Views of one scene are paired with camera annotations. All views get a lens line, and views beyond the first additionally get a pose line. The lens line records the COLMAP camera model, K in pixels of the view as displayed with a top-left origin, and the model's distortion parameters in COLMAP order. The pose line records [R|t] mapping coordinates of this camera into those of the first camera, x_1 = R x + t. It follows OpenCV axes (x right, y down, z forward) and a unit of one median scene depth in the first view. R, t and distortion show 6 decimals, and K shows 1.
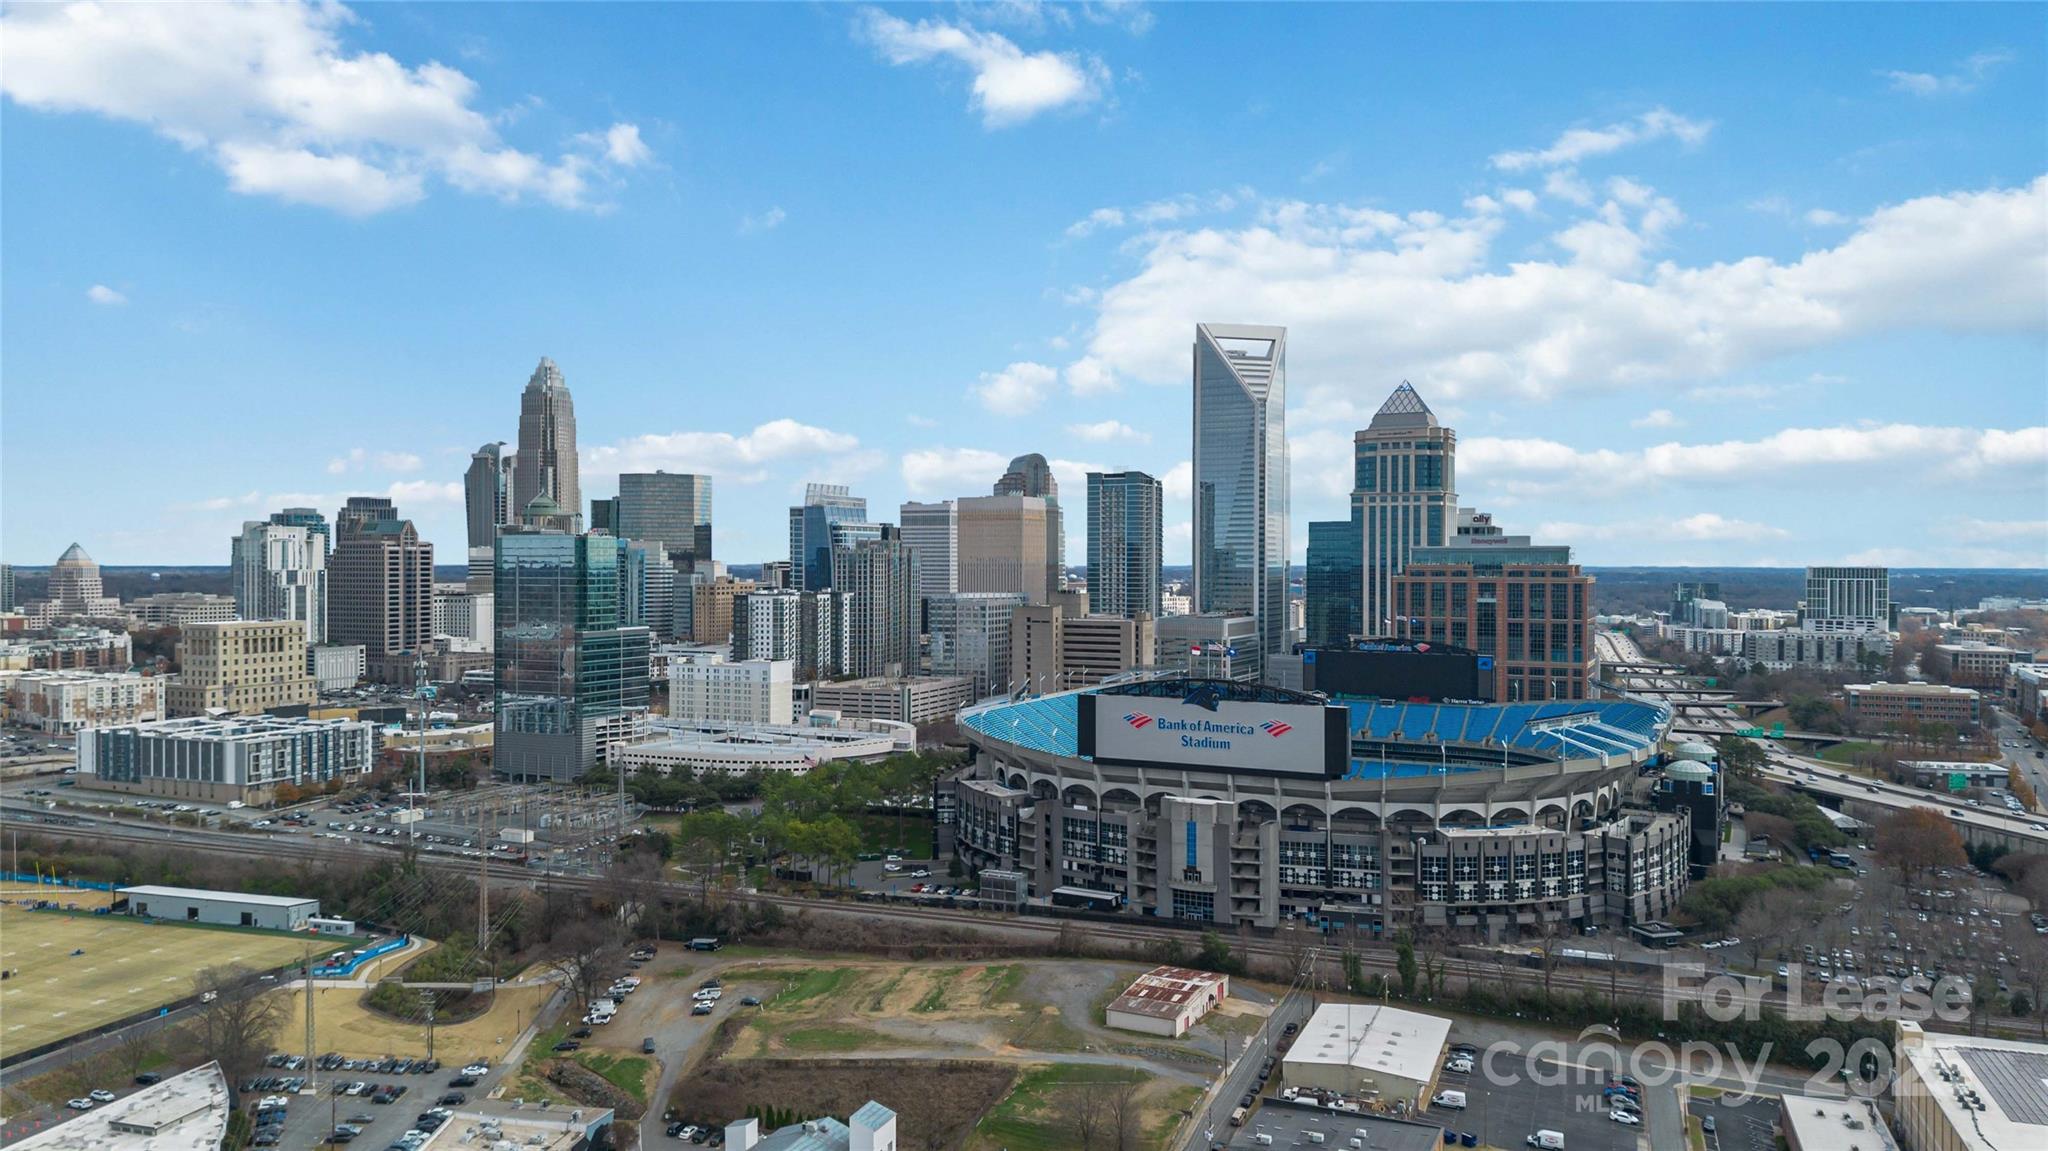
lens RADIAL K [[1441.6, 0, 1035.0], [0, 1441.6, 572.5], [0, 0, 1]] dist [0.081723, -0.084923]
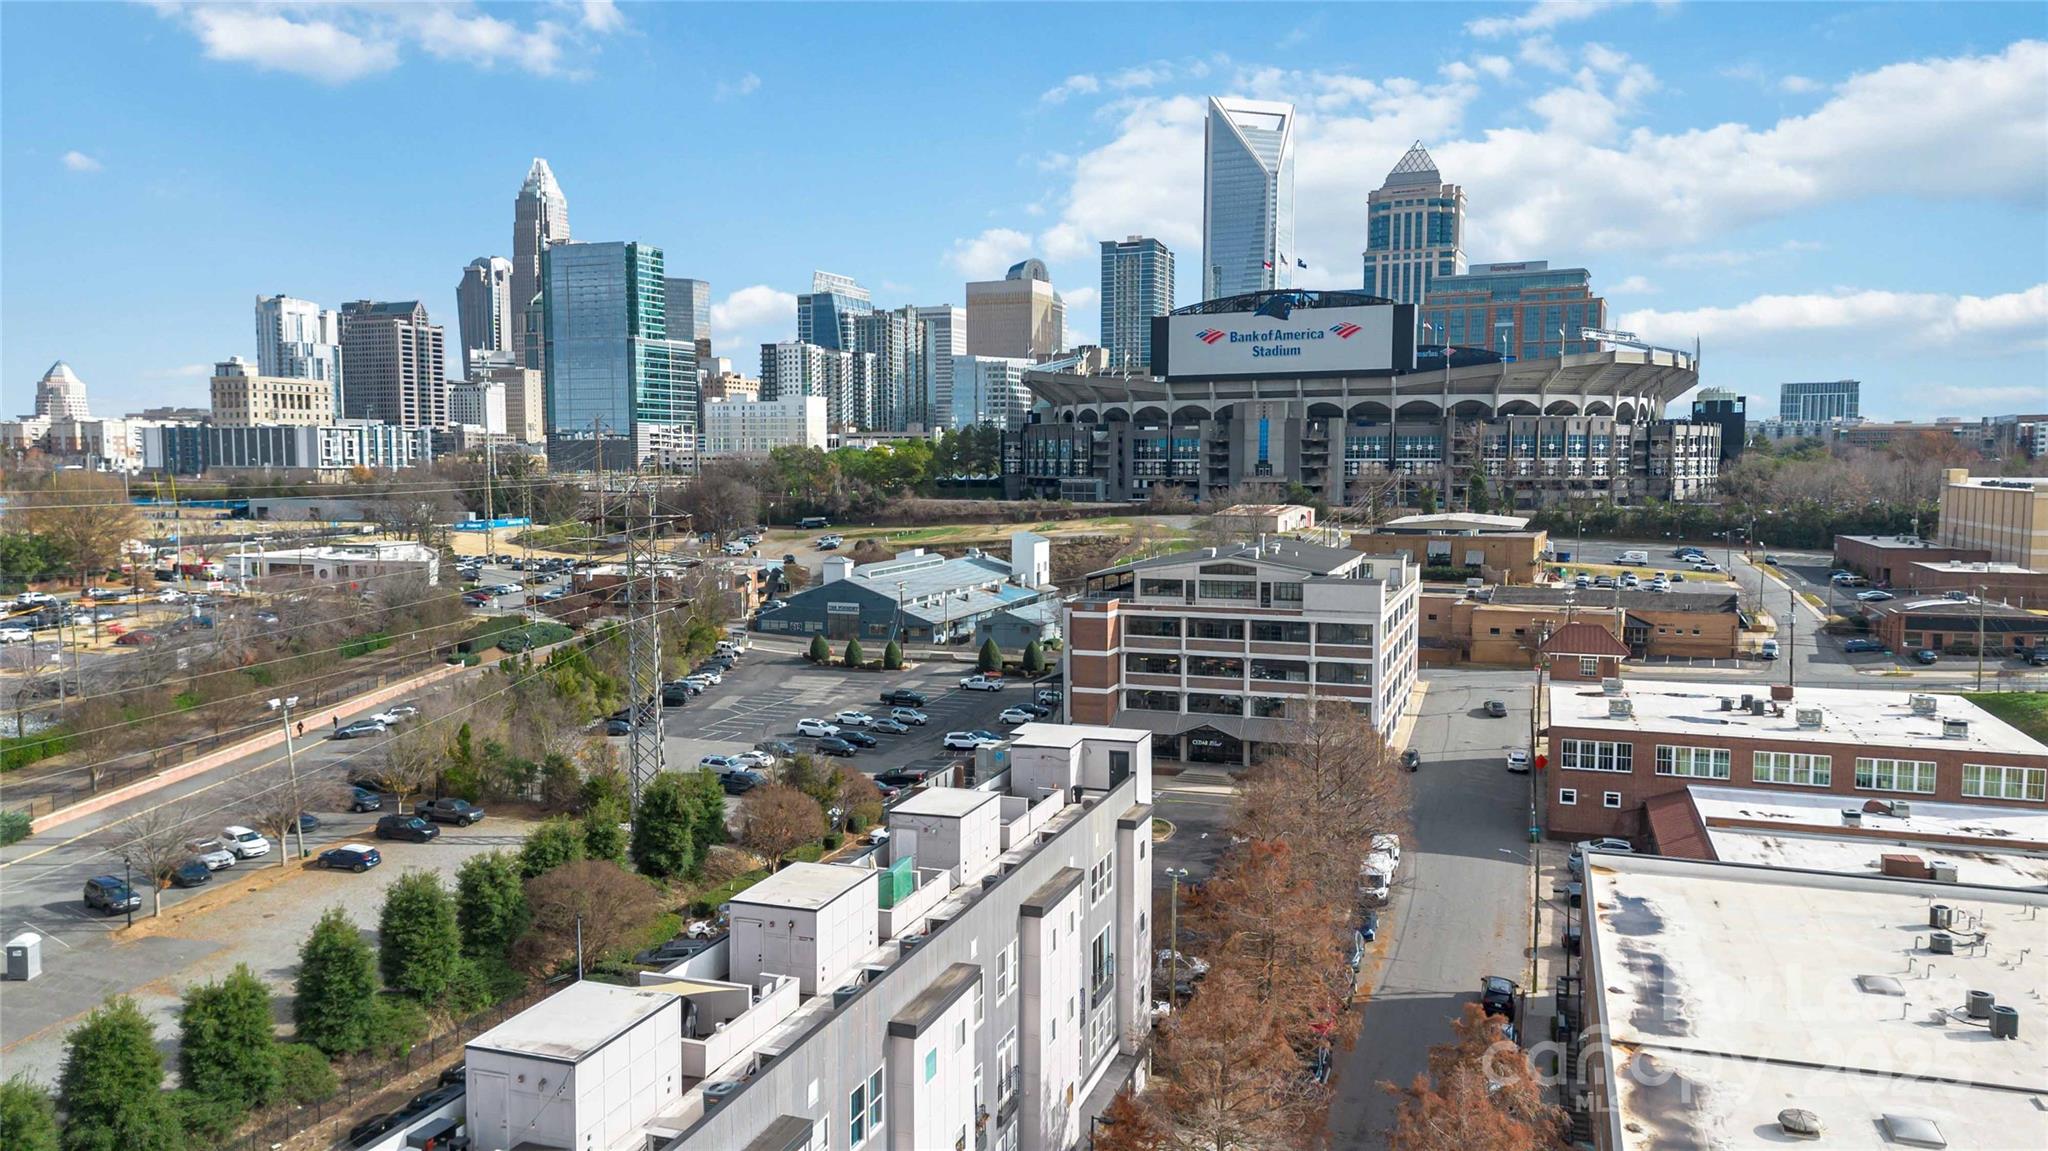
lens RADIAL K [[1441.6, 0, 1033.7], [0, 1441.6, 567.5], [0, 0, 1]] dist [0.081723, -0.084923]
pose [[0.999653, -0.001451, 0.026314, -0.075237], [-0.000330, 0.997716, 0.067547, 0.175507], [-0.026352, -0.067532, 0.997369, -0.055395]]
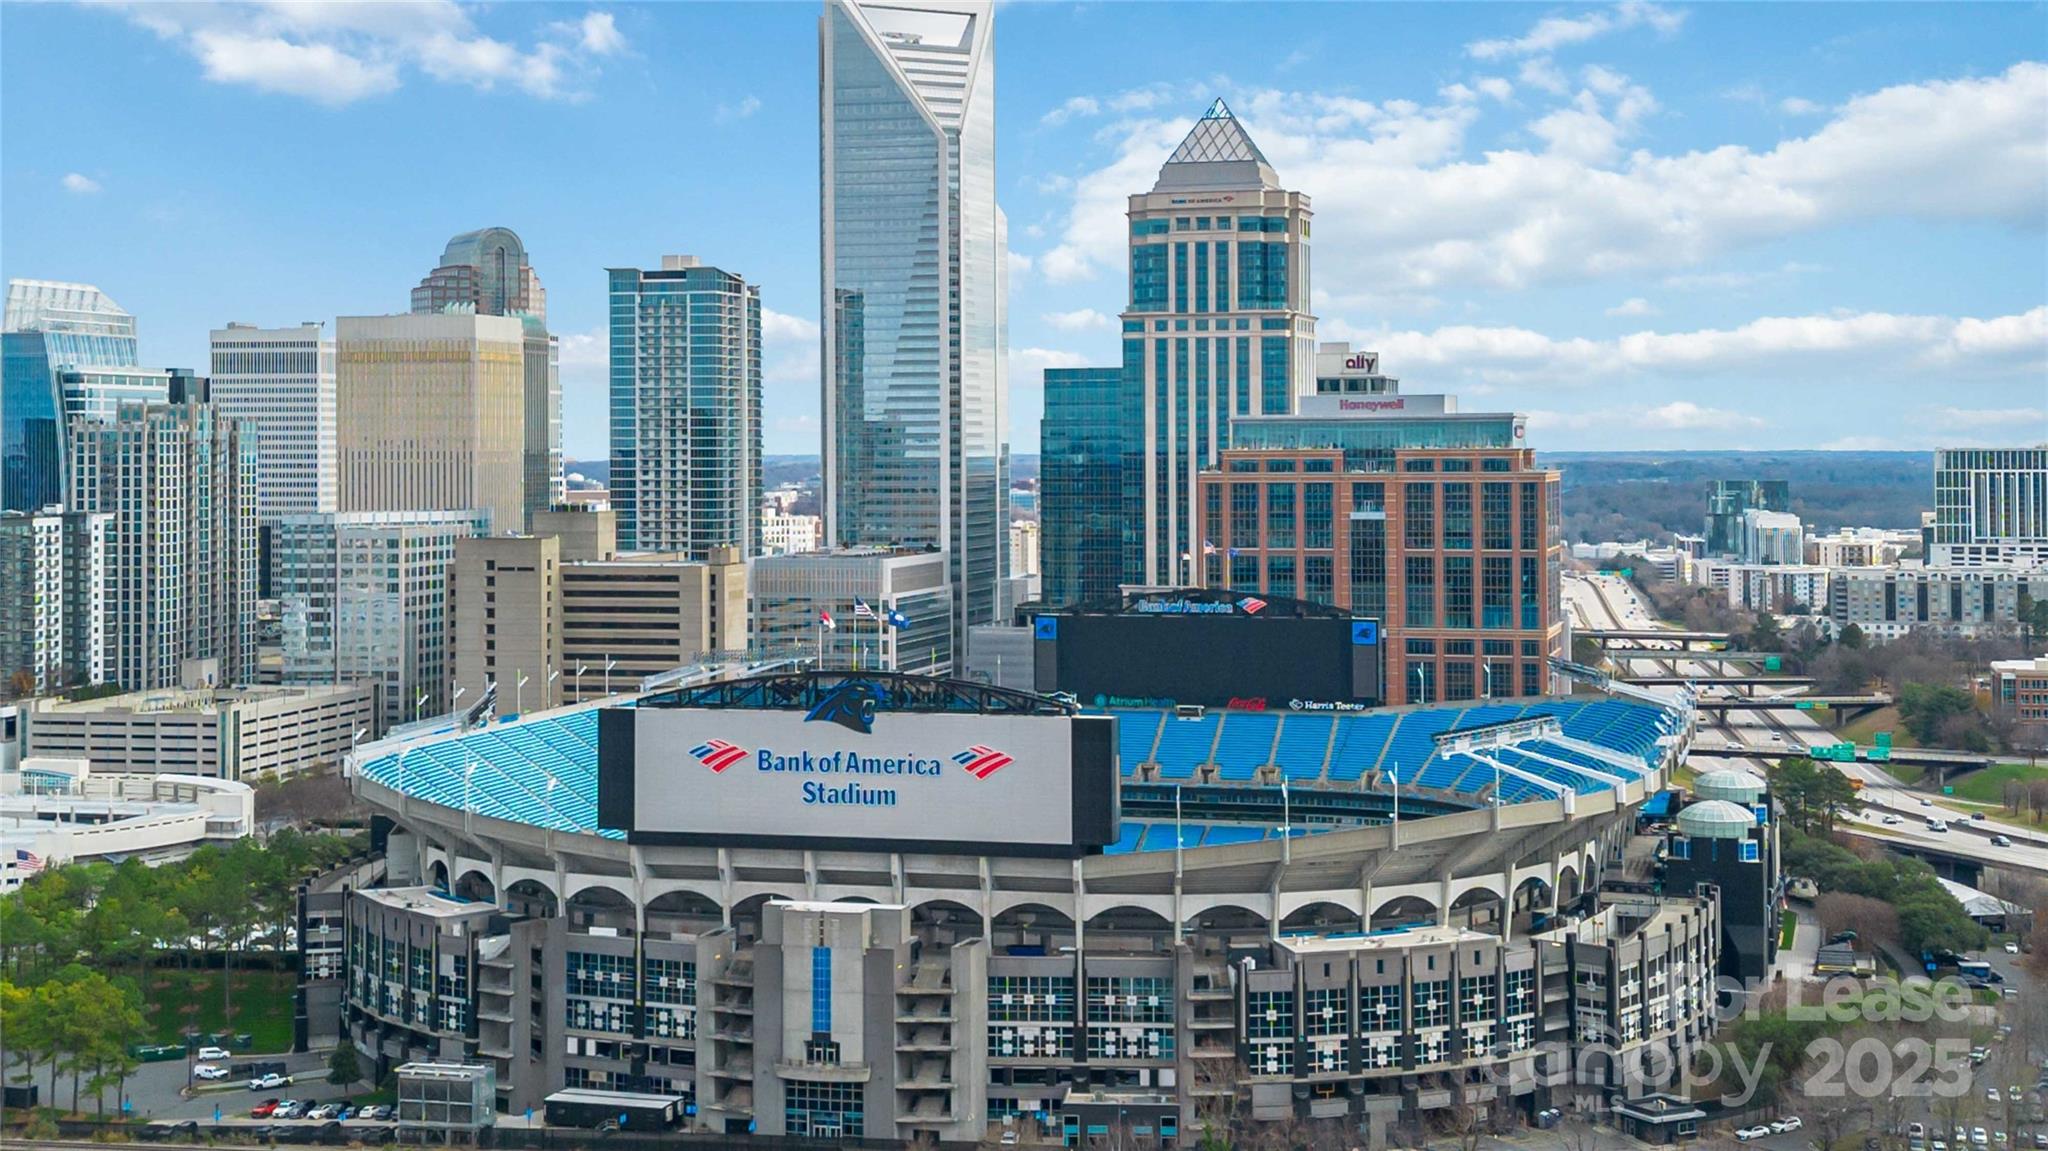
lens RADIAL K [[2891.1, 0, 1052.9], [0, 2891.1, 469.1], [0, 0, 1]] dist [0.160697, 0.000000]
pose [[0.982135, -0.007811, 0.188018, -0.004054], [0.007812, 0.999969, 0.000739, 0.000681], [-0.188018, 0.000743, 0.982165, -0.032629]]
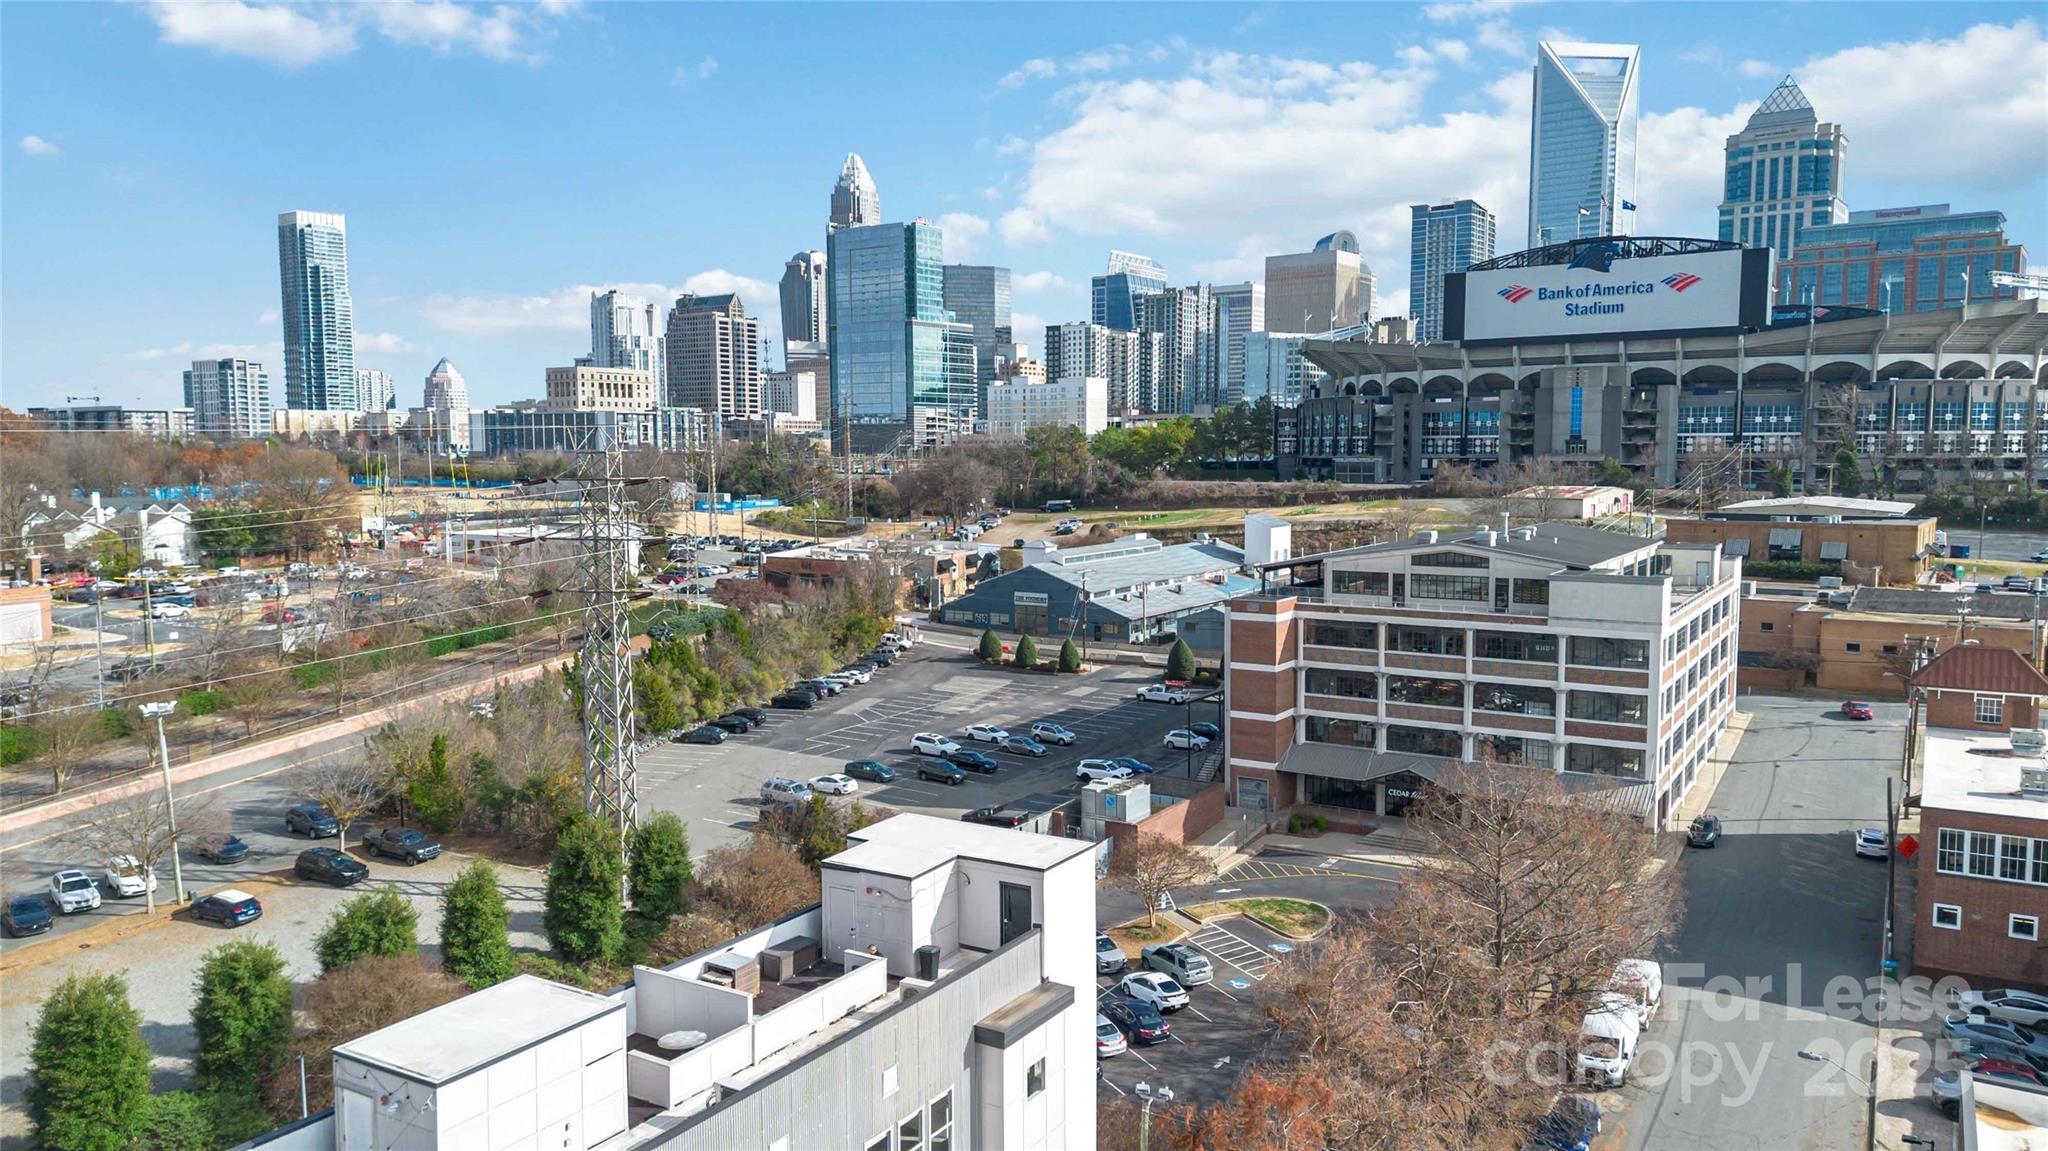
lens RADIAL K [[1441.6, 0, 1035.0], [0, 1441.6, 571.2], [0, 0, 1]] dist [0.081723, -0.084923]
pose [[0.981999, 0.014188, -0.188351, -0.045005], [0.000601, 0.996936, 0.078225, 0.180715], [0.188884, -0.076930, 0.978981, 0.016339]]
